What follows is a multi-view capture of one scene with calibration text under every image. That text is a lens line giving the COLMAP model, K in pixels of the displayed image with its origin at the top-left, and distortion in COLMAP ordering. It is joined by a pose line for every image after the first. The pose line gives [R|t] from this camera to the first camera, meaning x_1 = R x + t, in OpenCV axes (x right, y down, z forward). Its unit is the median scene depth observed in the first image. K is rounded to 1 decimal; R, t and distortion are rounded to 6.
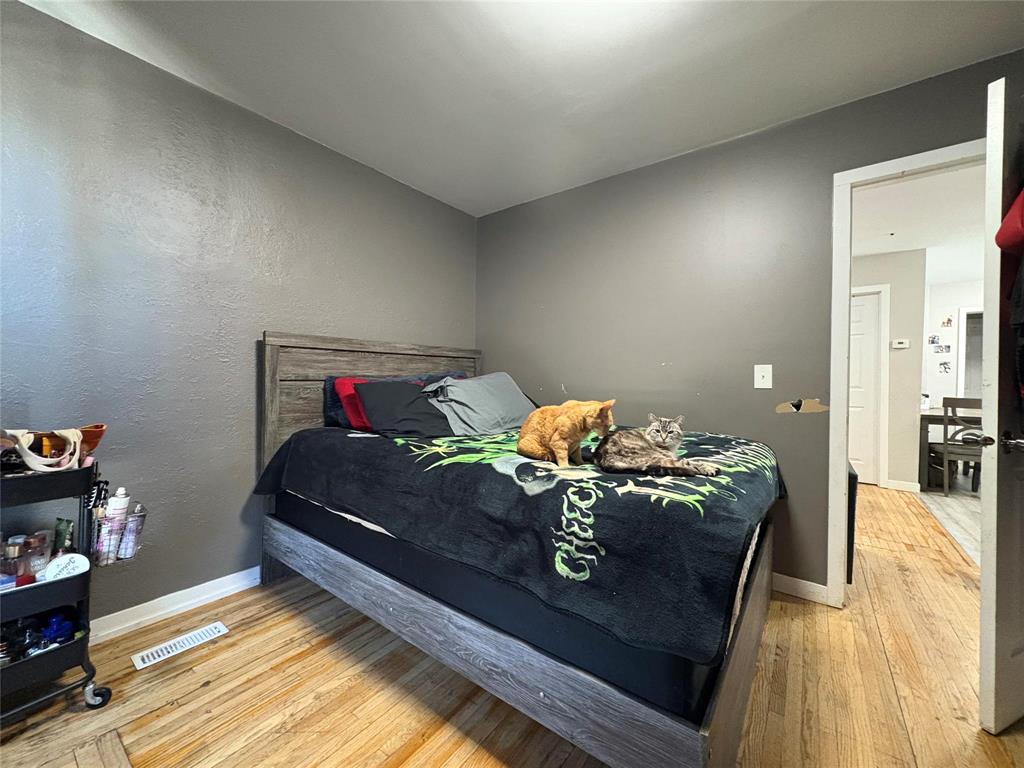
lens RADIAL K [[404.9, 0, 513.7], [0, 404.9, 382.1], [0, 0, 1]] dist [0.000689, -0.000212]
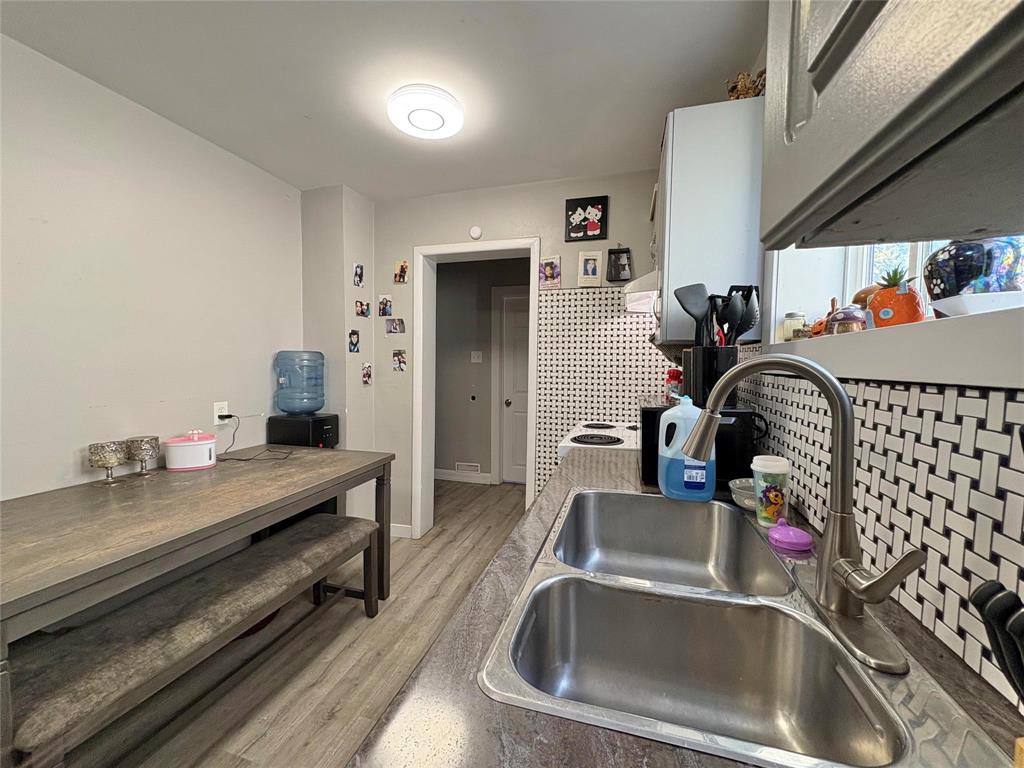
lens RADIAL K [[404.9, 0, 513.7], [0, 404.9, 382.1], [0, 0, 1]] dist [0.000689, -0.000212]
pose [[0.938545, -0.015342, 0.344815, 1.378190], [0.003211, 0.999357, 0.035725, -0.036093], [-0.345141, -0.032422, 0.937991, 0.608499]]
